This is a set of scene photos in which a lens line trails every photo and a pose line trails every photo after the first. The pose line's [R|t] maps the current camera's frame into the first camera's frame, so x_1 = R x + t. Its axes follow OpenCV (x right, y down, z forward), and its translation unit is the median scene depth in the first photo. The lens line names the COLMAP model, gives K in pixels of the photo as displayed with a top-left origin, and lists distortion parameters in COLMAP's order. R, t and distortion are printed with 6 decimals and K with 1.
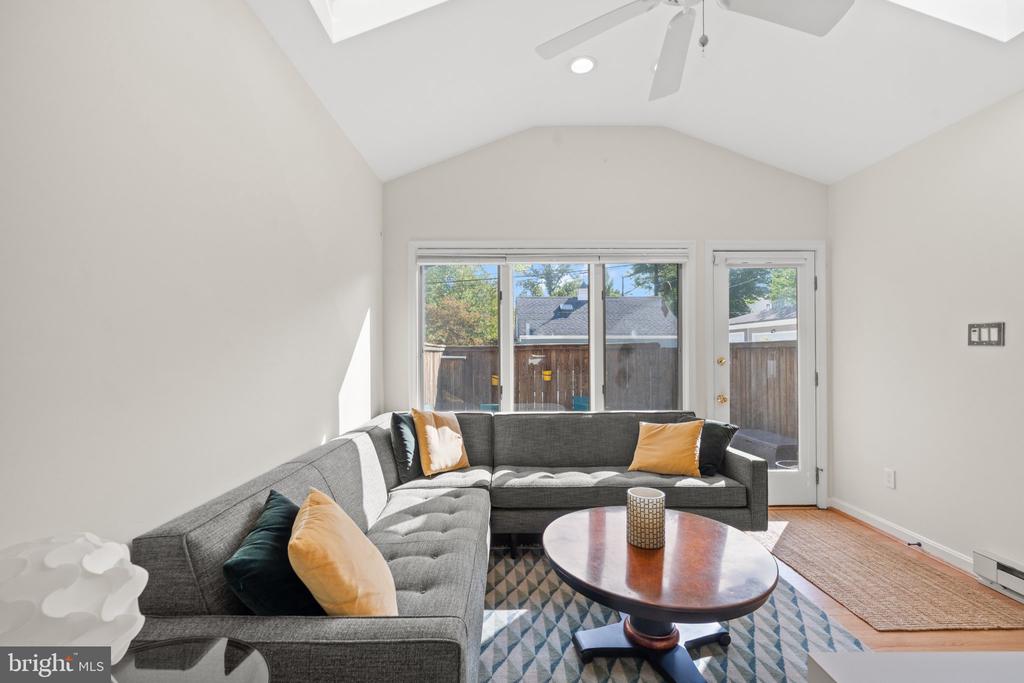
lens RADIAL K [[451.8, 0, 510.3], [0, 451.8, 347.0], [0, 0, 1]] dist [-0.004331, 0.000400]
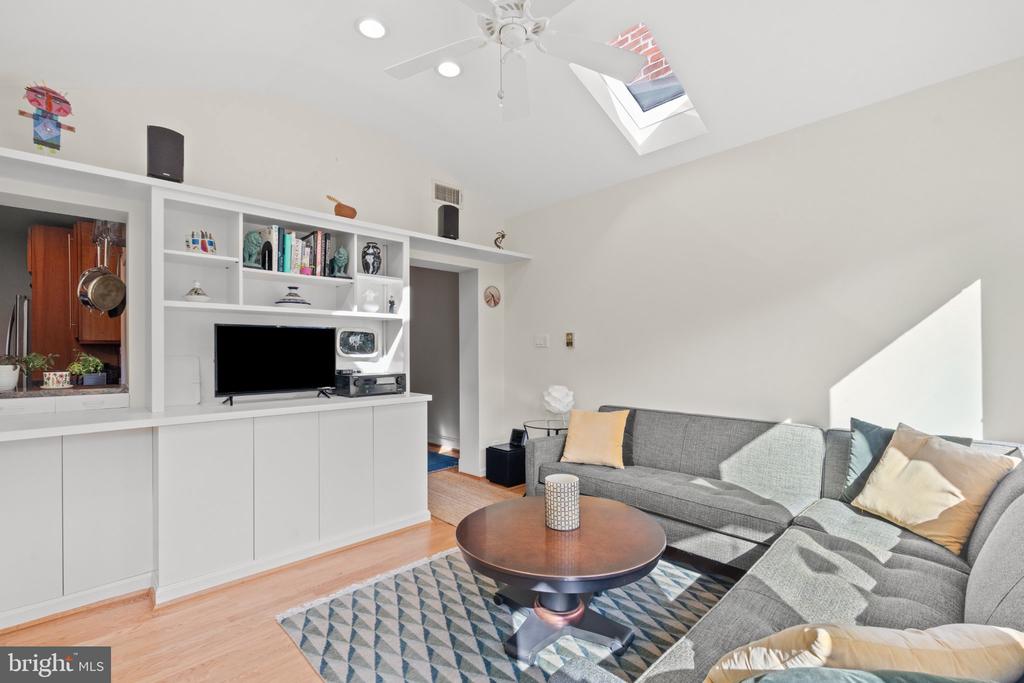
lens RADIAL K [[451.8, 0, 510.9], [0, 451.8, 345.6], [0, 0, 1]] dist [-0.004331, 0.000400]
pose [[-0.721852, -0.000076, -0.692047, 0.997282], [0.009489, 0.999905, -0.010008, 0.016516], [0.691982, -0.013791, -0.721783, 1.493319]]
